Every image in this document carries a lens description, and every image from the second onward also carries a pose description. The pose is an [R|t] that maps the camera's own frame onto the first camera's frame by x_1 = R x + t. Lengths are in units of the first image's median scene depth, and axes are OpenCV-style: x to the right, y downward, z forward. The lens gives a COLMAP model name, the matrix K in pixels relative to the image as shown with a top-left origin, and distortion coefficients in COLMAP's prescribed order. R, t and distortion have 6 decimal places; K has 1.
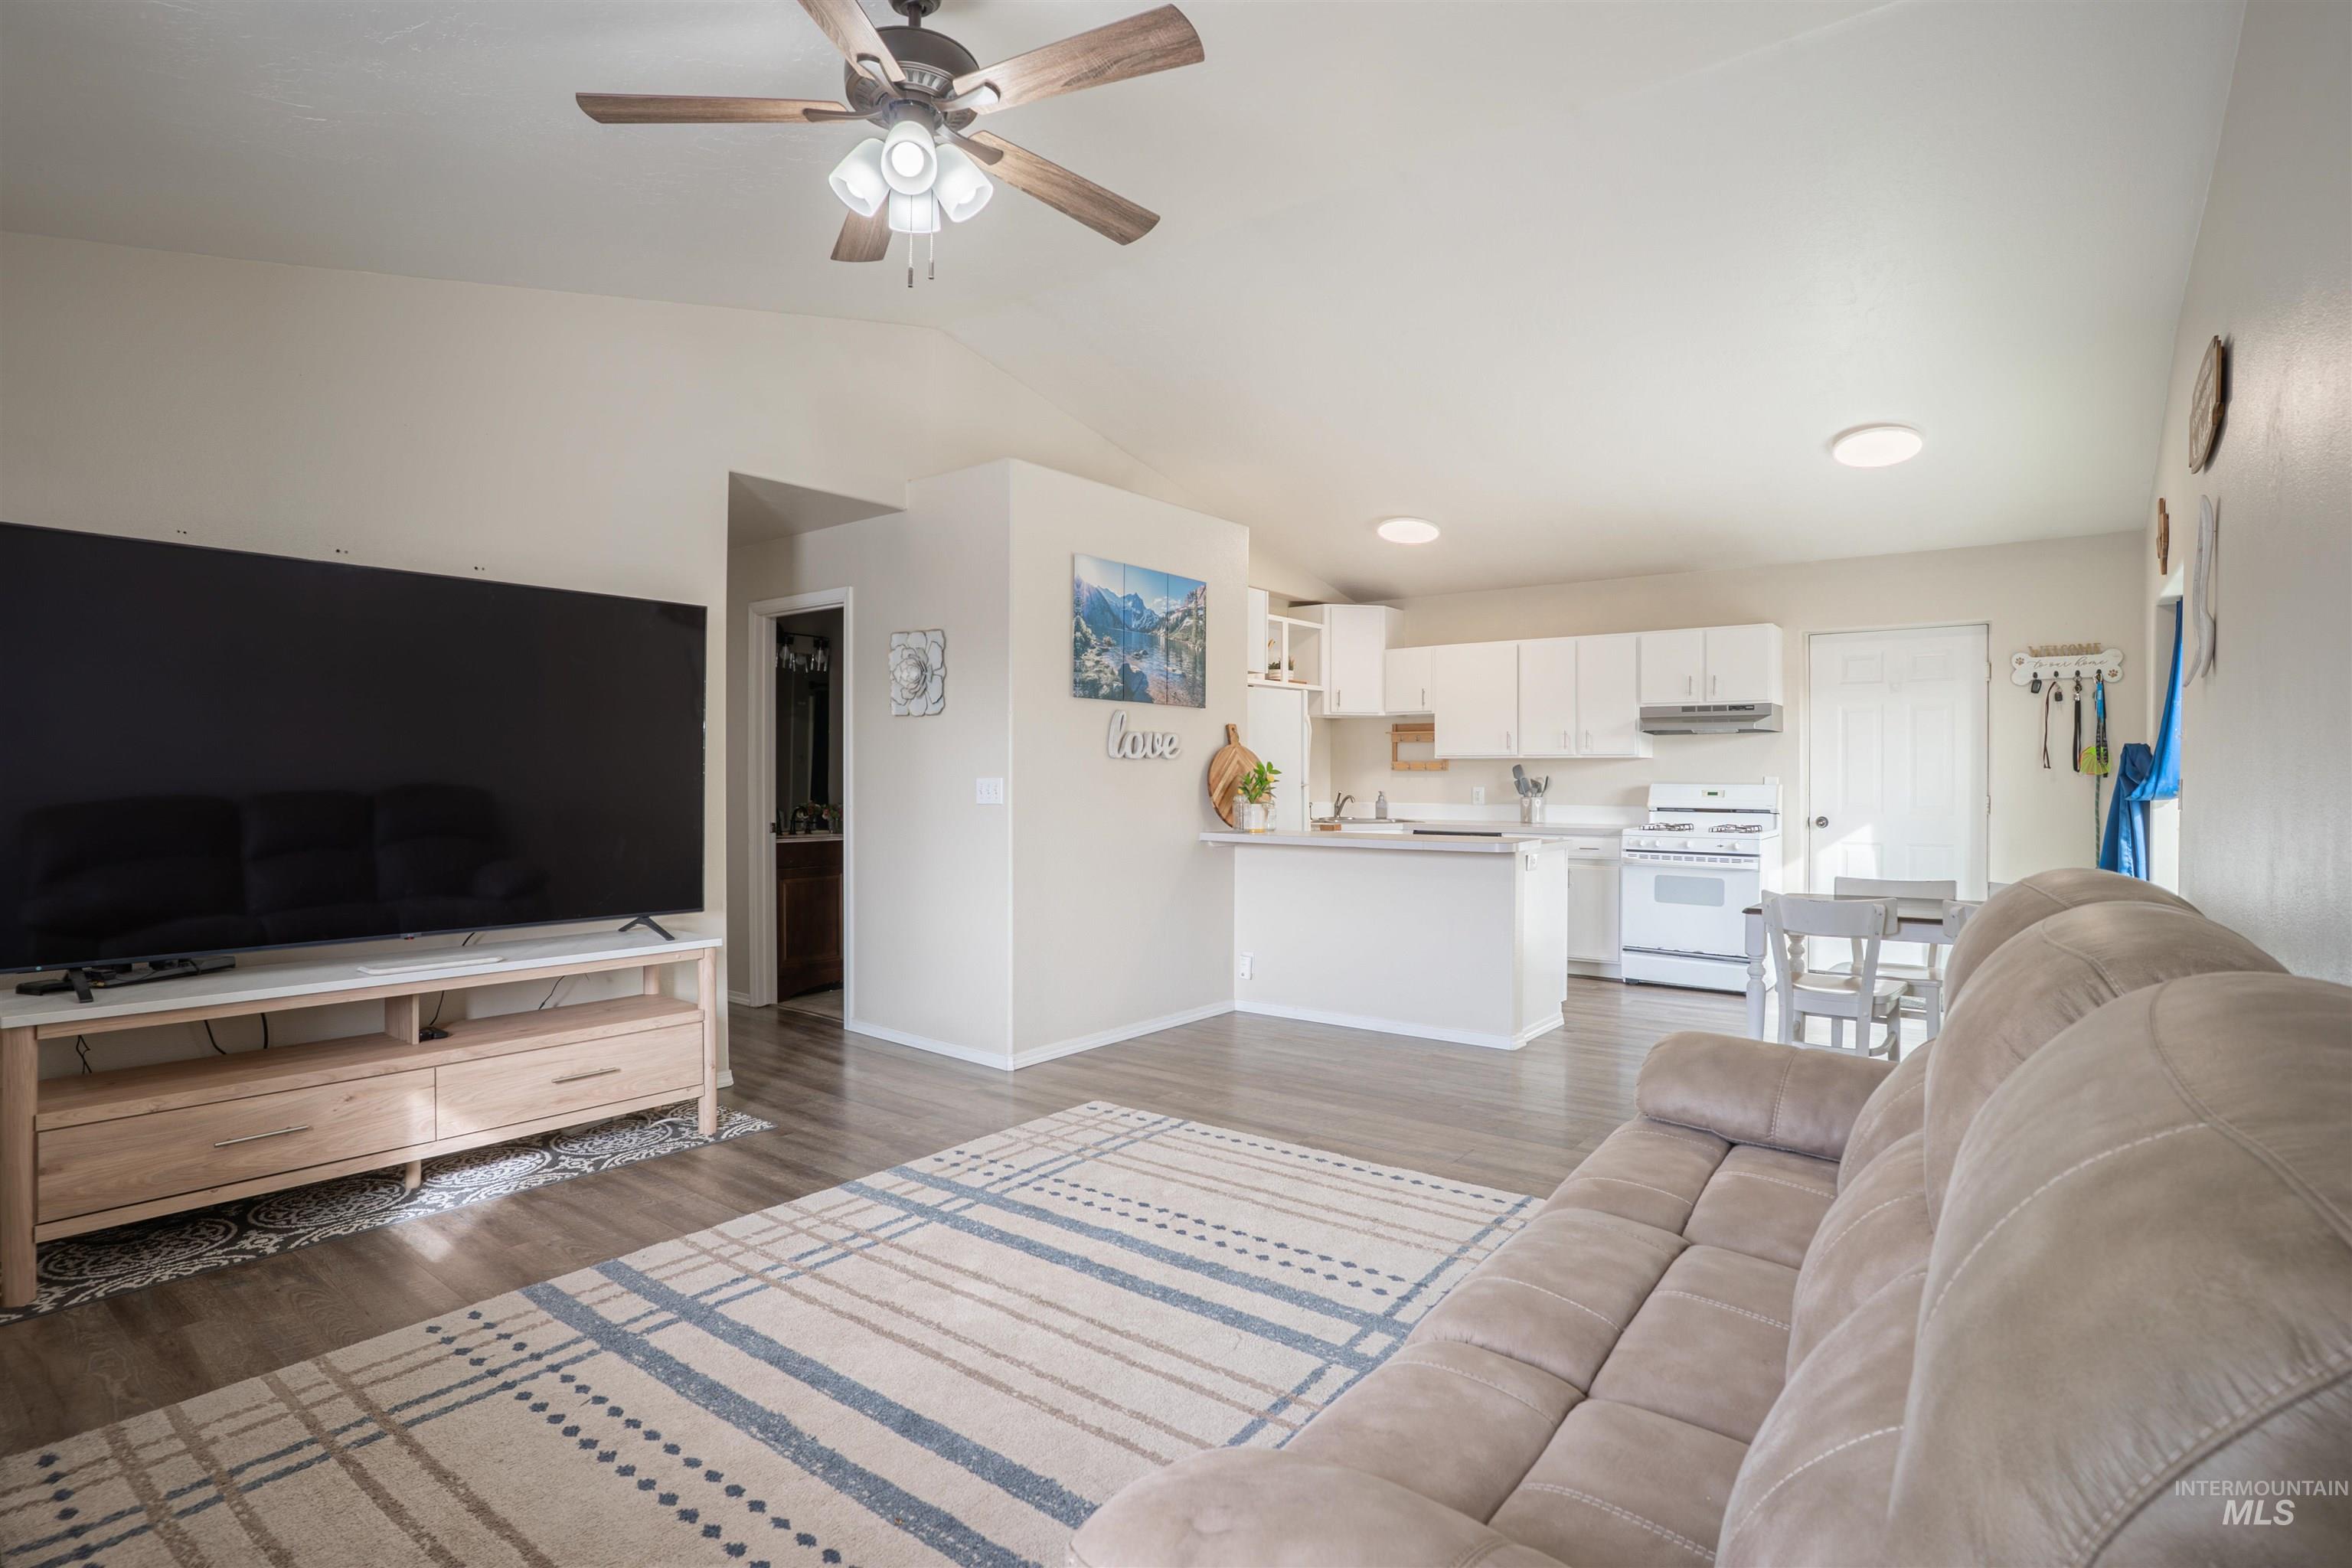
lens RADIAL K [[1164.9, 0, 1169.7], [0, 1164.9, 779.9], [0, 0, 1]] dist [-0.084312, 0.041583]
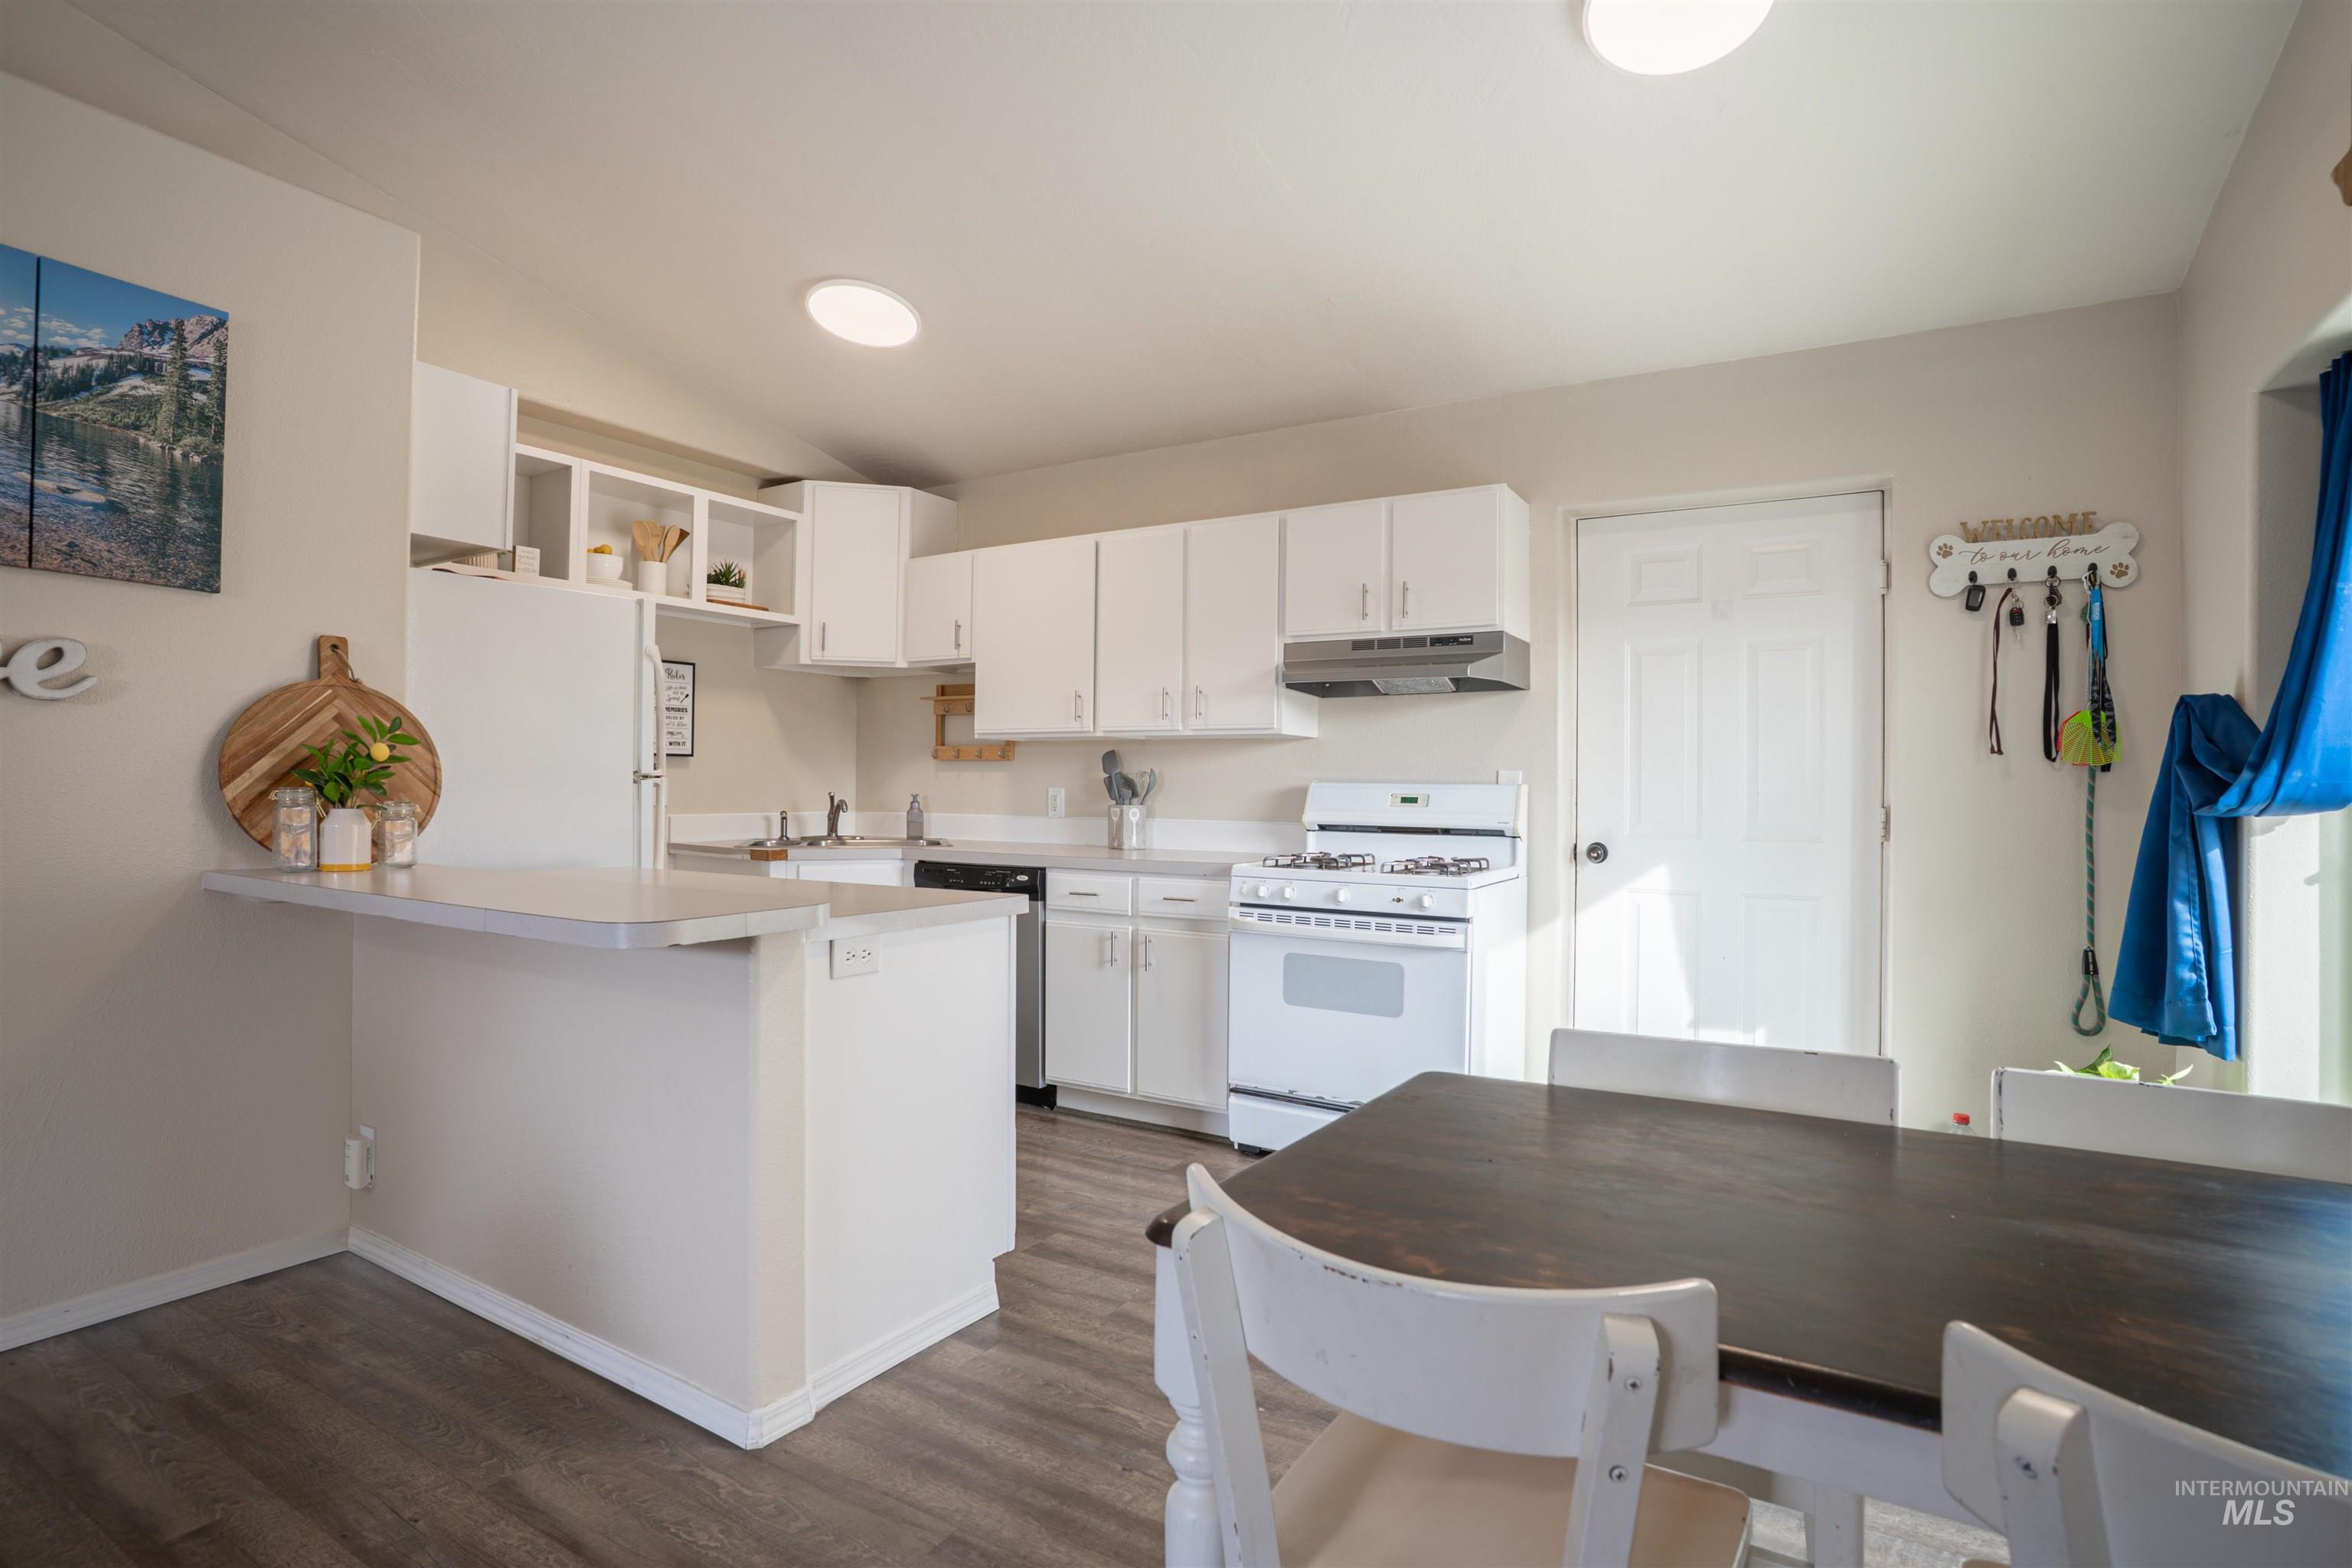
lens RADIAL K [[1164.9, 0, 1169.7], [0, 1164.9, 779.9], [0, 0, 1]] dist [-0.084312, 0.041583]
pose [[0.993072, 0.010841, 0.117005, 0.357987], [-0.009519, 0.999884, -0.011850, 0.012241], [-0.117120, 0.010655, 0.993061, 0.555112]]
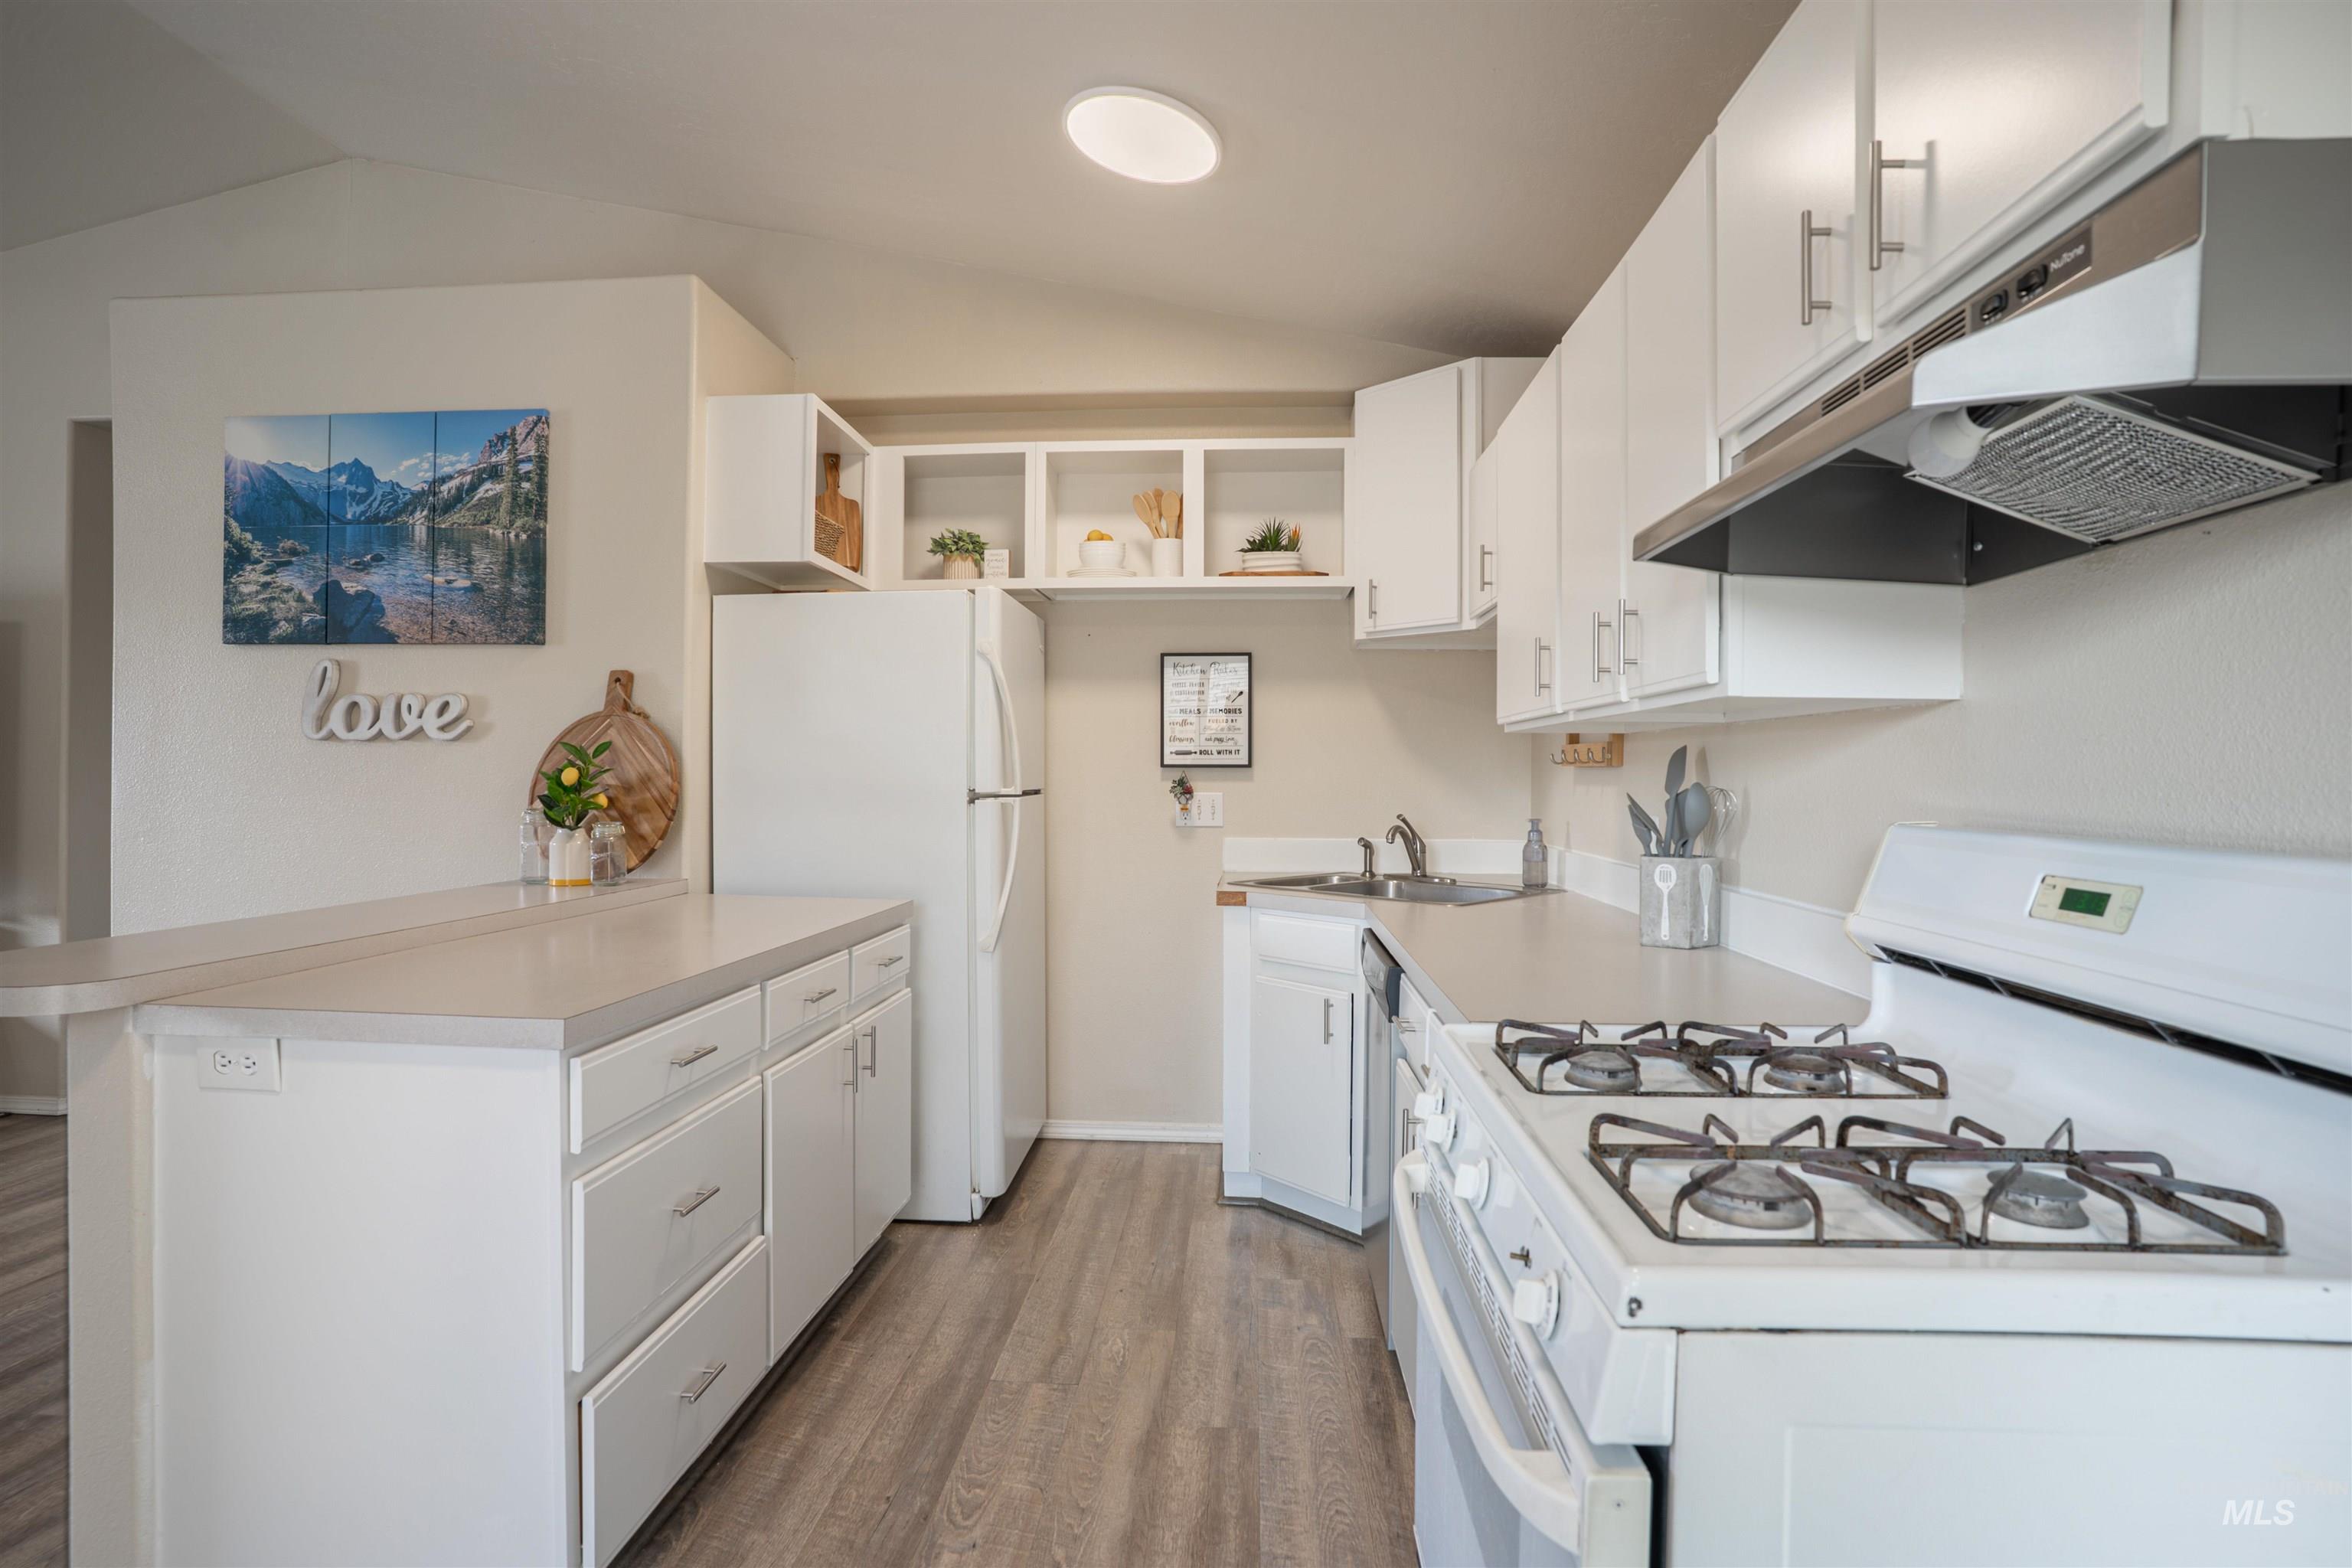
lens RADIAL K [[1164.9, 0, 1169.7], [0, 1164.9, 779.9], [0, 0, 1]] dist [-0.084312, 0.041583]
pose [[0.563052, 0.009335, -0.826368, 0.651292], [-0.012806, 0.999915, 0.002570, -0.004768], [0.826322, 0.009135, 0.563124, 0.986733]]
